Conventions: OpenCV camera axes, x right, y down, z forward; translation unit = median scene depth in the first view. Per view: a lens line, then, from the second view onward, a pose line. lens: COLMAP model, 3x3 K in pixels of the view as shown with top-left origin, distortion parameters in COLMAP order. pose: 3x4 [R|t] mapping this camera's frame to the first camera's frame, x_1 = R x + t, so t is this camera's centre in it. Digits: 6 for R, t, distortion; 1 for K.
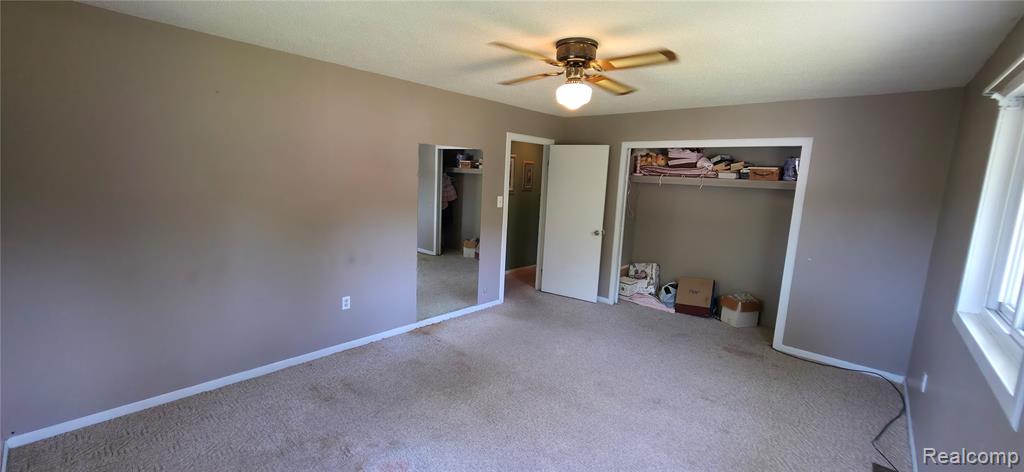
lens RADIAL K [[408.0, 0, 510.9], [0, 408.0, 236.0], [0, 0, 1]] dist [0.001742, -0.000019]
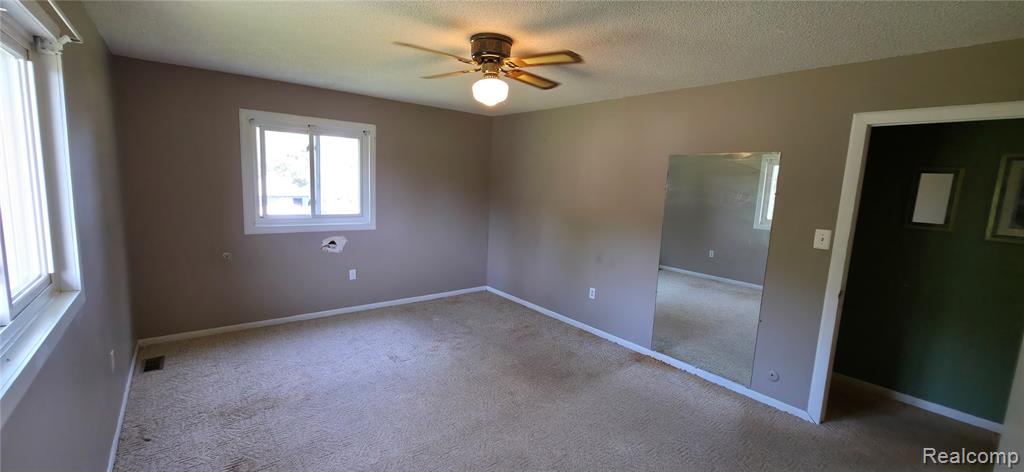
lens RADIAL K [[408.0, 0, 510.9], [0, 408.0, 236.0], [0, 0, 1]] dist [0.001742, -0.000019]
pose [[-0.153465, 0.081262, -0.984807, 0.810316], [-0.202806, 0.972807, 0.111875, -0.086582], [0.967119, 0.216893, -0.132811, 0.893814]]
